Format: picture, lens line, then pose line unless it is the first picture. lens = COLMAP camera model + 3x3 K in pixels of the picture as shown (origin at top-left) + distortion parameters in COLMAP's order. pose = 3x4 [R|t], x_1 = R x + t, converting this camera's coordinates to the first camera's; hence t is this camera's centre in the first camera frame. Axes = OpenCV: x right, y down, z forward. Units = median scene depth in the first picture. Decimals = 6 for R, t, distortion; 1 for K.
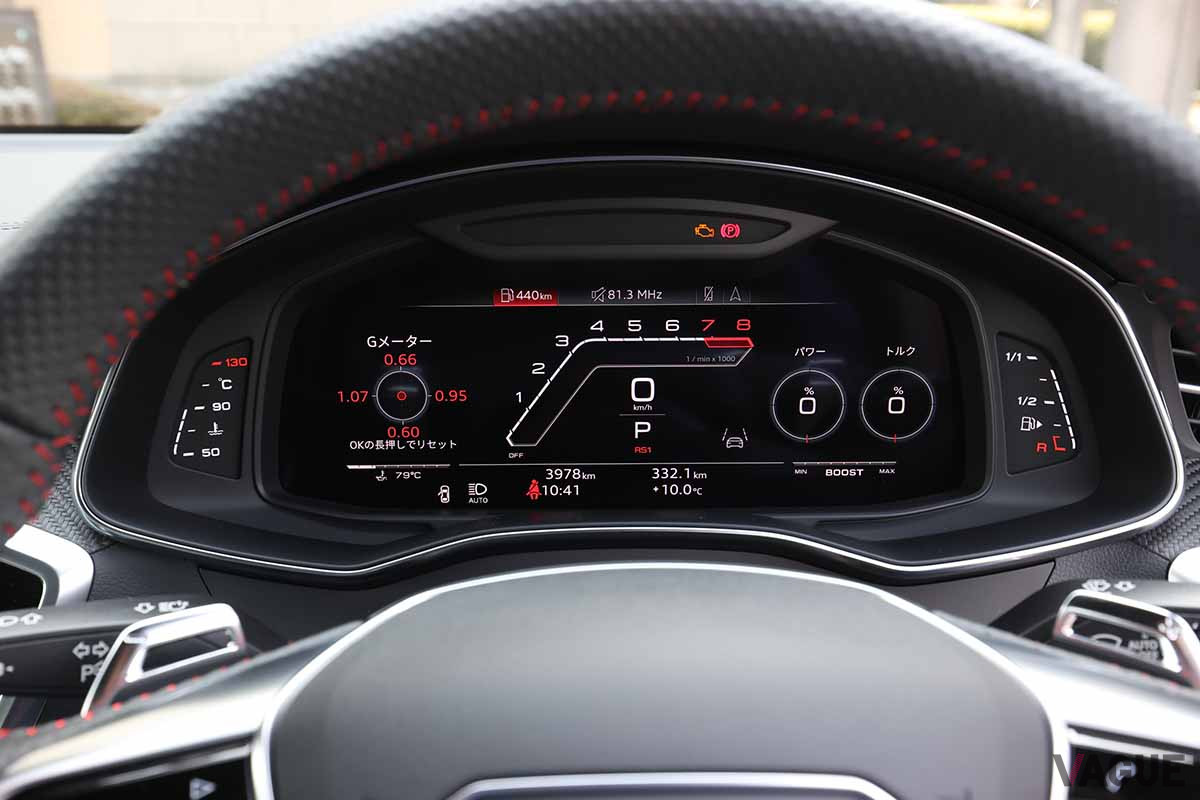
lens RADIAL K [[1199.6, 0, 600.0], [0, 1199.6, 400.0], [0, 0, 1]] dist [0.091322, 0.016903]
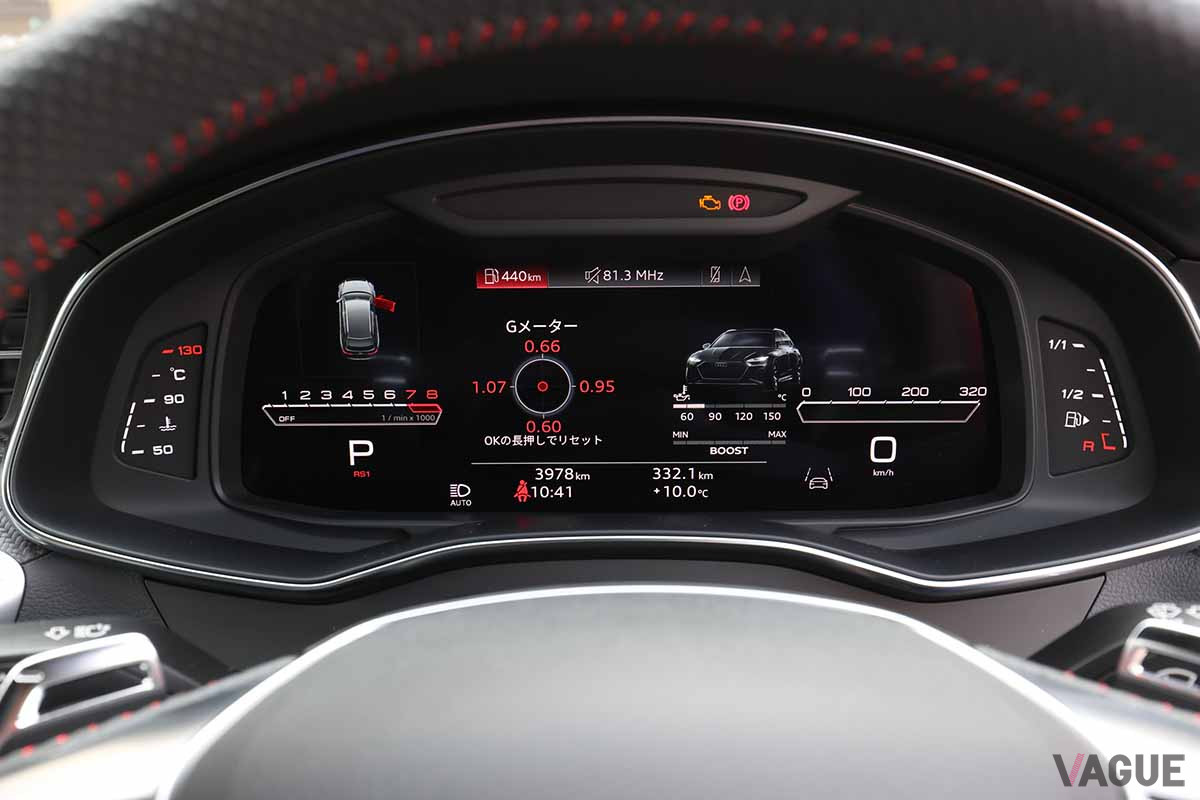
lens RADIAL K [[1199.6, 0, 600.0], [0, 1199.6, 400.0], [0, 0, 1]] dist [0.091322, 0.016903]
pose [[0.999895, 0.001080, -0.014427, 0.017741], [-0.000959, 0.999964, 0.008384, -0.001924], [0.014436, -0.008369, 0.999861, 0.101464]]
